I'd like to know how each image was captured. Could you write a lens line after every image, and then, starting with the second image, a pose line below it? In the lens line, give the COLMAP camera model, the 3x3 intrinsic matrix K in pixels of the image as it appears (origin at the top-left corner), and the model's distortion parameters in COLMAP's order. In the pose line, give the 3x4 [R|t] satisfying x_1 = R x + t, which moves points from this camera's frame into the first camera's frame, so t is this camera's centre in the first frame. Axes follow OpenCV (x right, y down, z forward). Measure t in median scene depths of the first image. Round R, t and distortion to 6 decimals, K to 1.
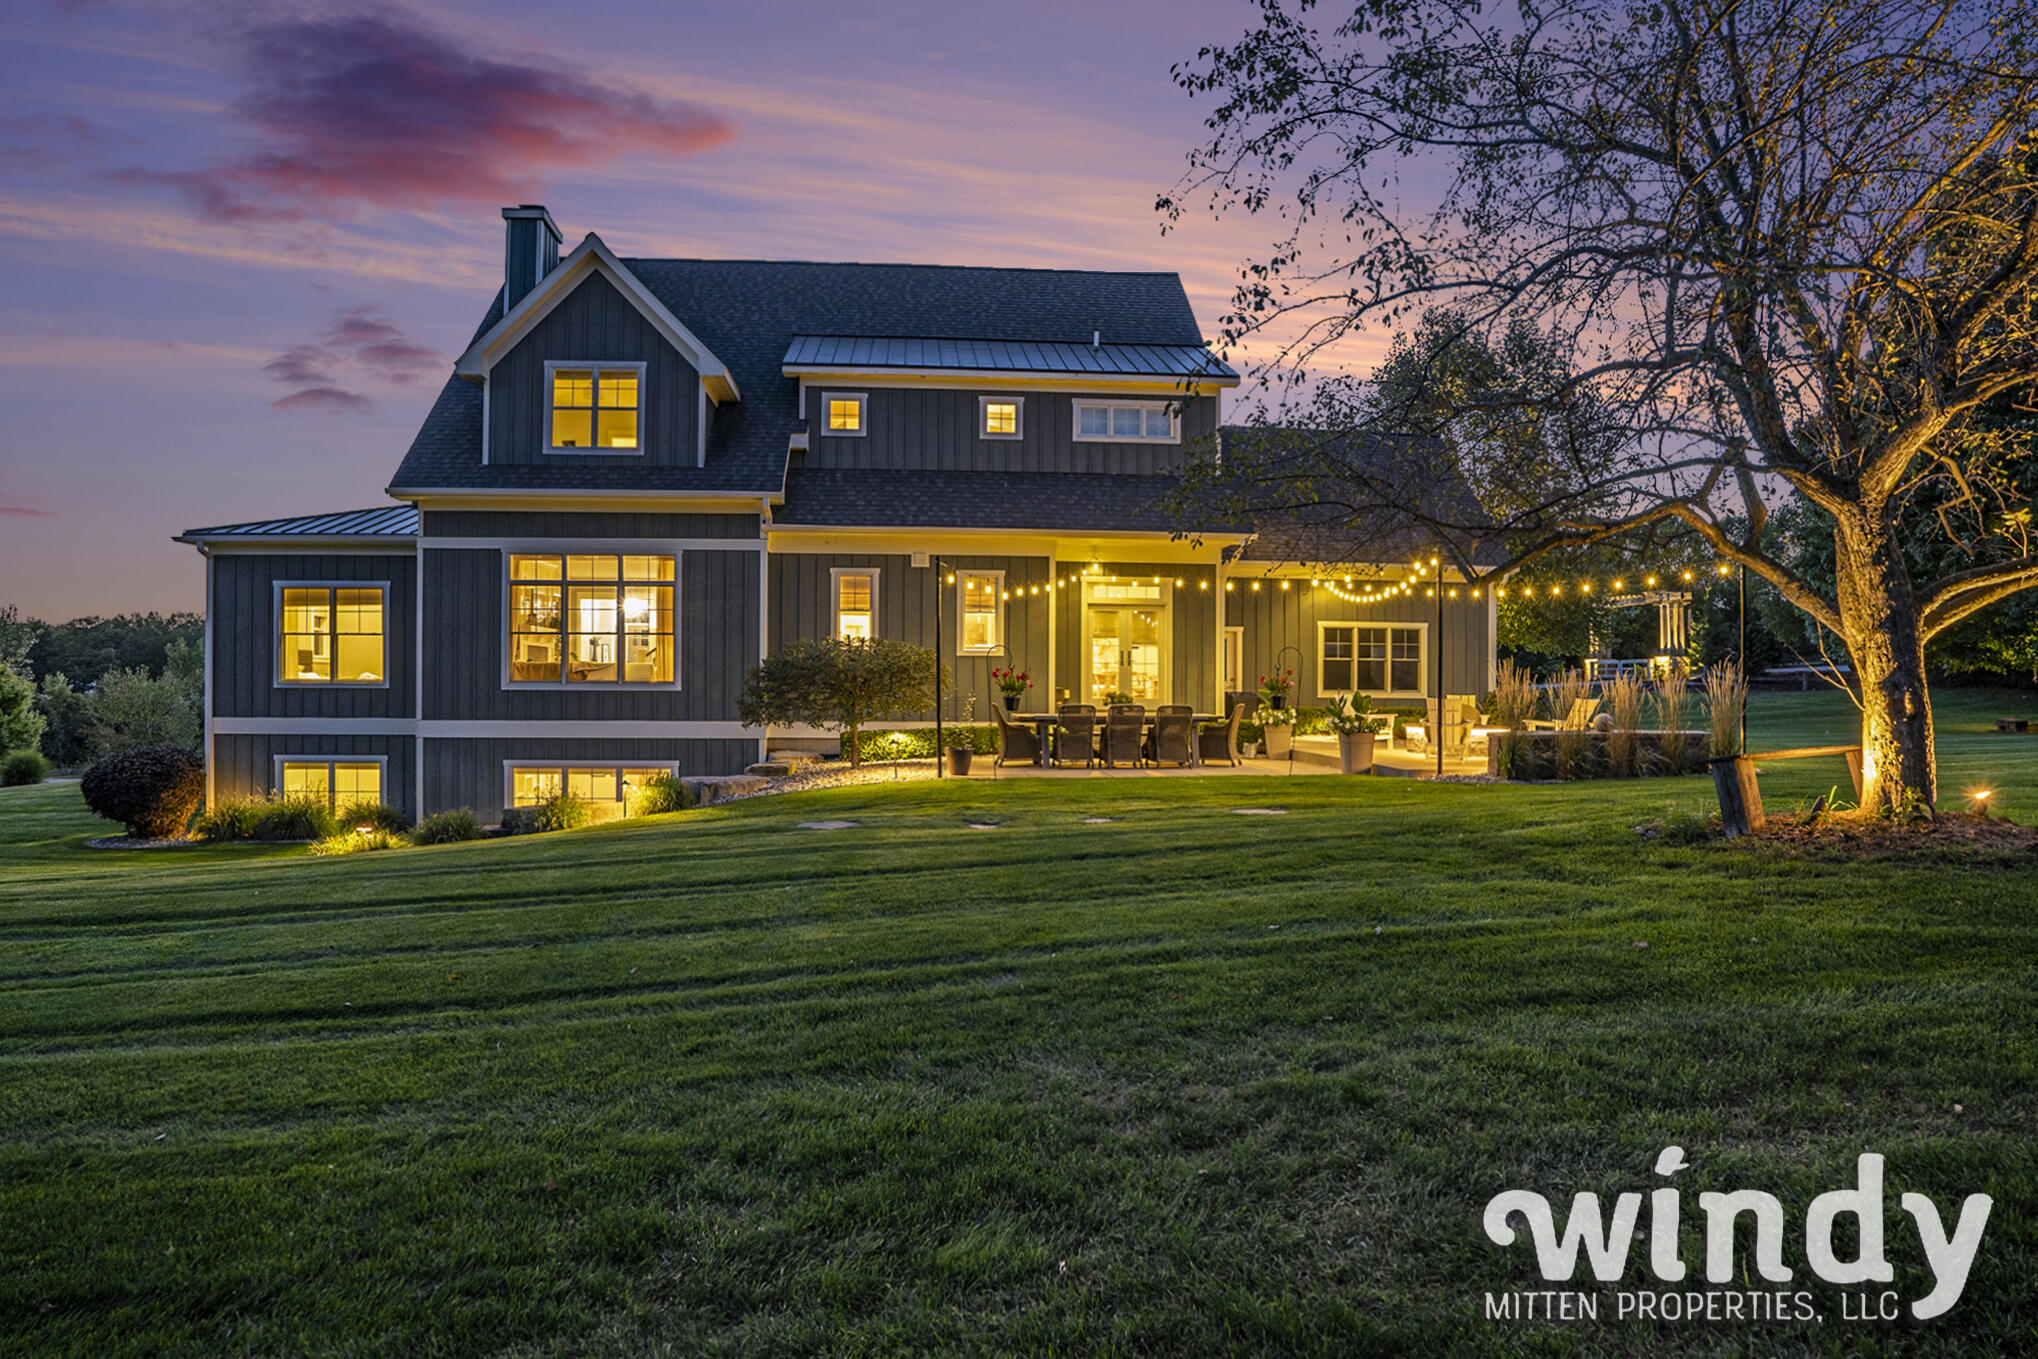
lens RADIAL K [[1113.6, 0, 1006.9], [0, 1113.6, 686.7], [0, 0, 1]] dist [0.002104, 0.000086]
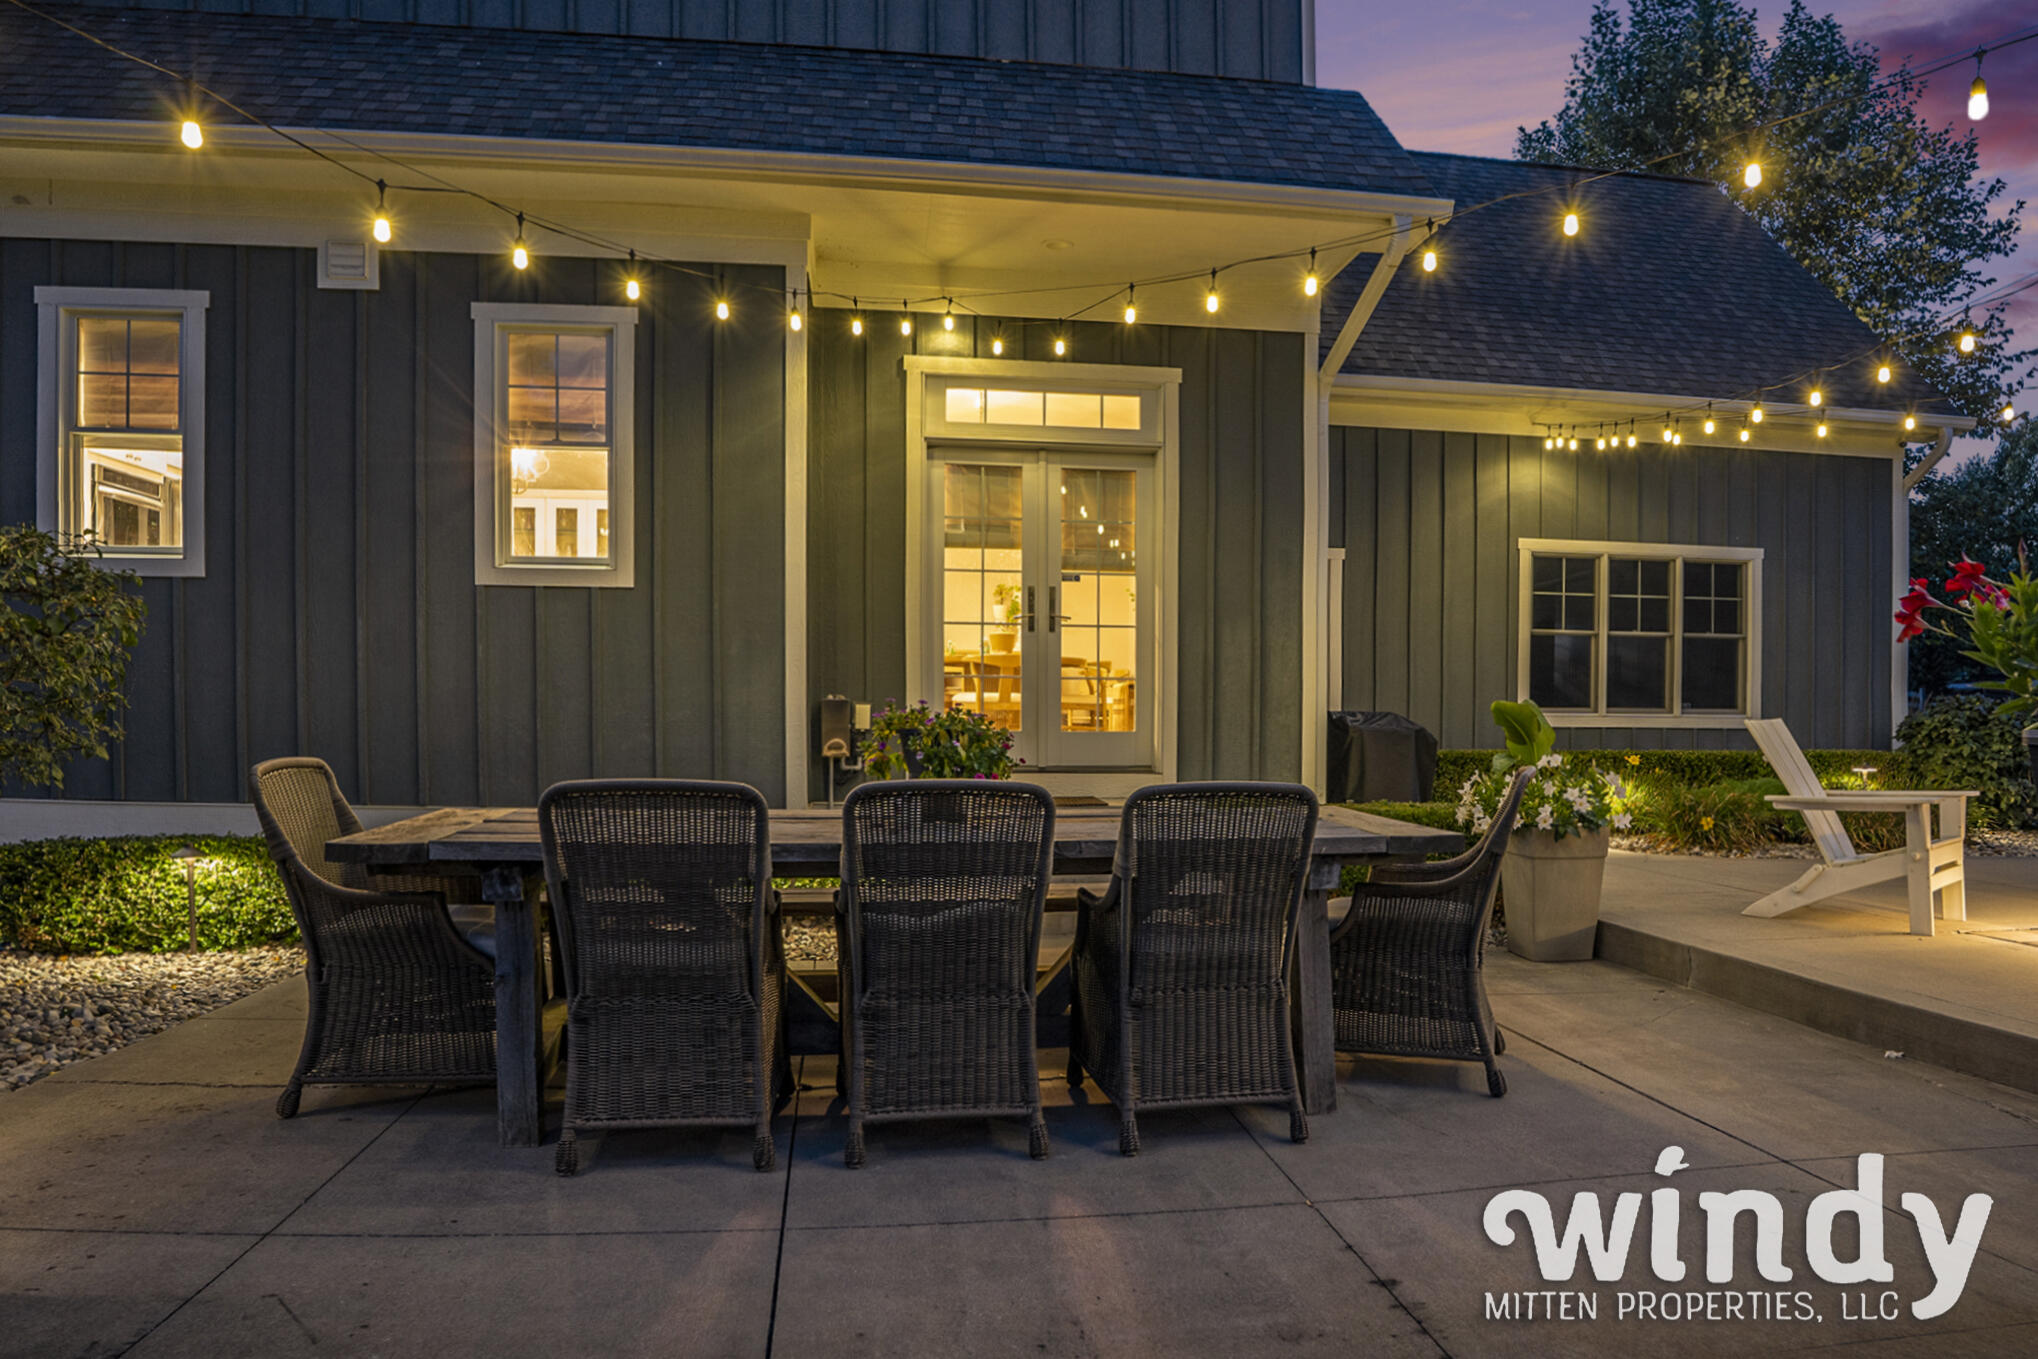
lens RADIAL K [[1286.5, 0, 1029.4], [0, 1286.5, 713.4], [0, 0, 1]] dist [-0.044464, 0.002057]
pose [[0.998790, 0.003406, 0.049070, 0.086090], [-0.003812, 0.999959, 0.008190, 0.003680], [-0.049040, -0.008368, 0.998762, 0.623069]]
